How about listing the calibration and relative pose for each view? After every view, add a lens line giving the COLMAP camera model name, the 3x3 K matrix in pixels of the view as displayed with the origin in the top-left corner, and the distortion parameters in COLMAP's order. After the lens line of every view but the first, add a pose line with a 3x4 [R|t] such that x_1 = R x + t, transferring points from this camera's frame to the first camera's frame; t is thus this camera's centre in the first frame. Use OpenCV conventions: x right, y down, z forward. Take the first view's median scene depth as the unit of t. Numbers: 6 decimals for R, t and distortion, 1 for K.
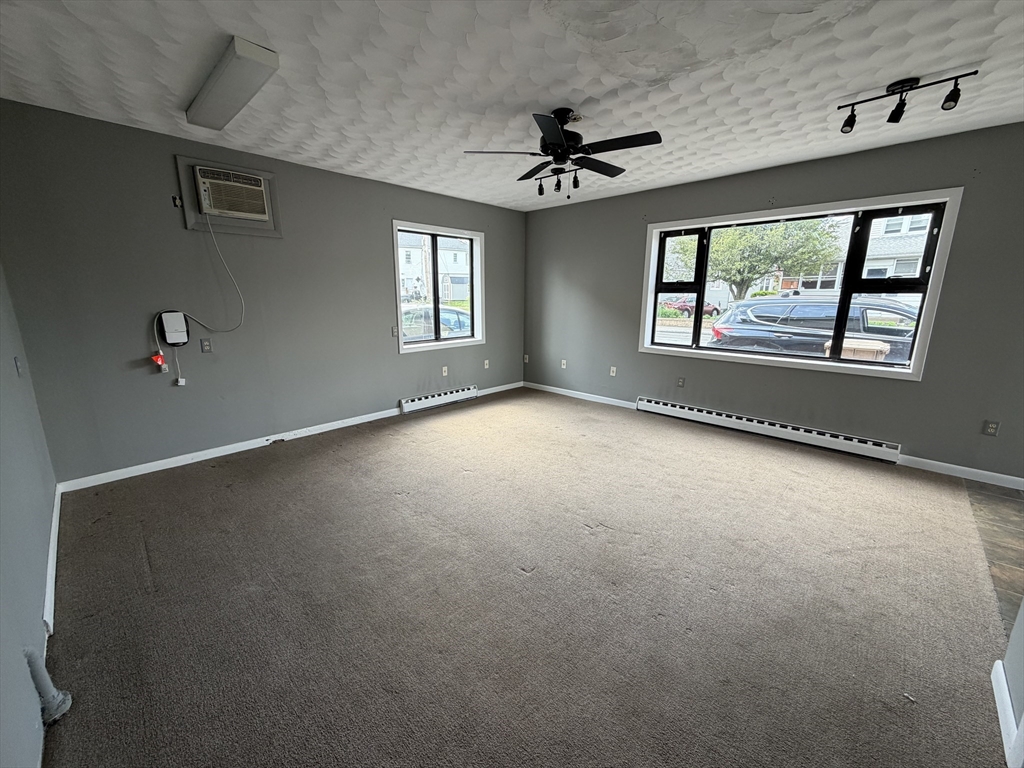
lens RADIAL K [[407.5, 0, 511.9], [0, 407.5, 381.9], [0, 0, 1]] dist [-0.004238, 0.000530]
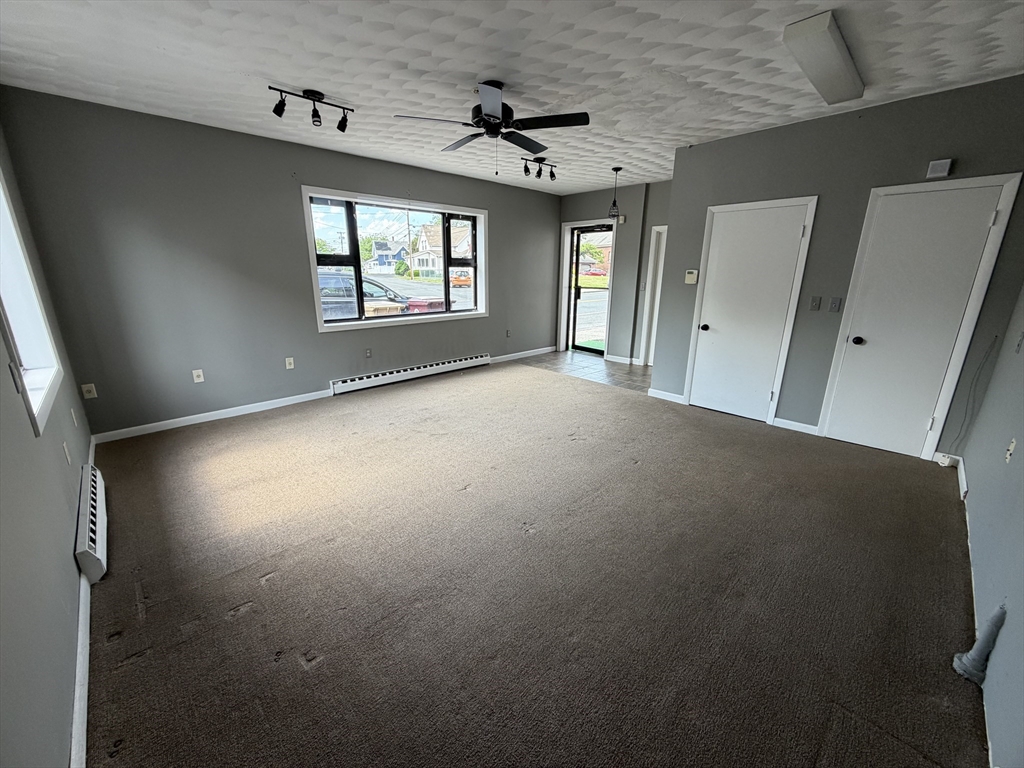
lens RADIAL K [[407.5, 0, 504.5], [0, 407.5, 385.8], [0, 0, 1]] dist [-0.004238, 0.000530]
pose [[0.040316, -0.278782, 0.959508, -0.663153], [0.201467, 0.942834, 0.265472, -0.141689], [-0.978665, 0.182607, 0.094177, 0.637028]]
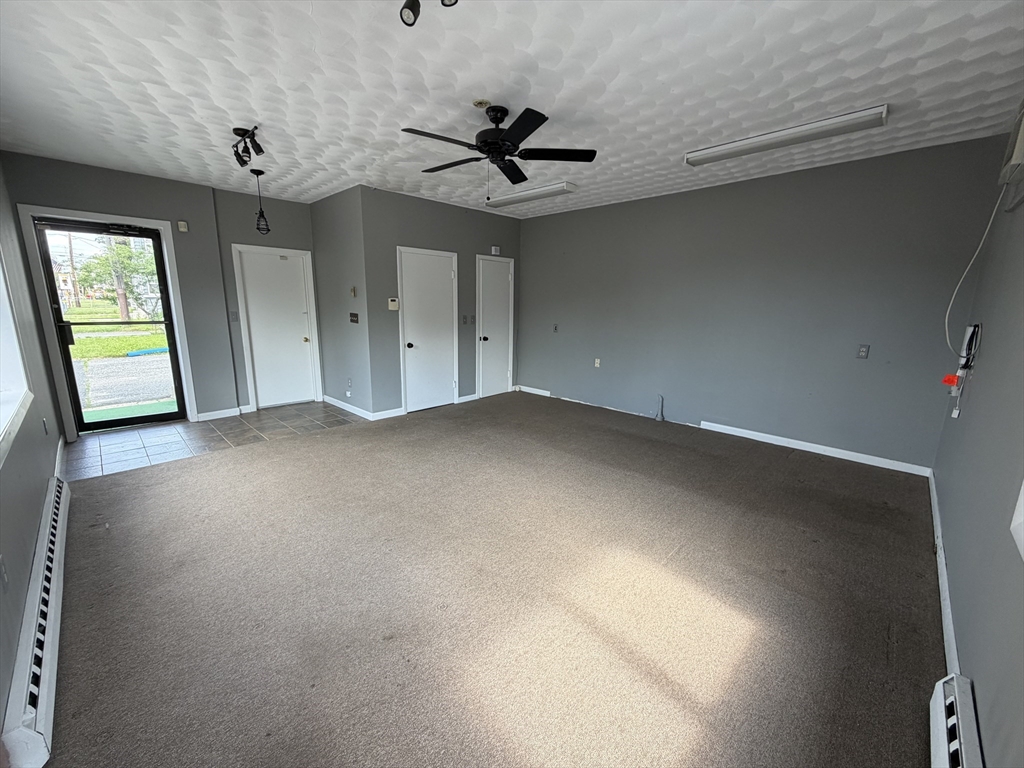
lens RADIAL K [[407.5, 0, 508.1], [0, 407.5, 383.7], [0, 0, 1]] dist [-0.004238, 0.000530]
pose [[-0.999750, -0.019785, -0.010444, 0.063416], [-0.022304, 0.917947, 0.396076, -0.287222], [0.001750, 0.396210, -0.918158, 1.352755]]
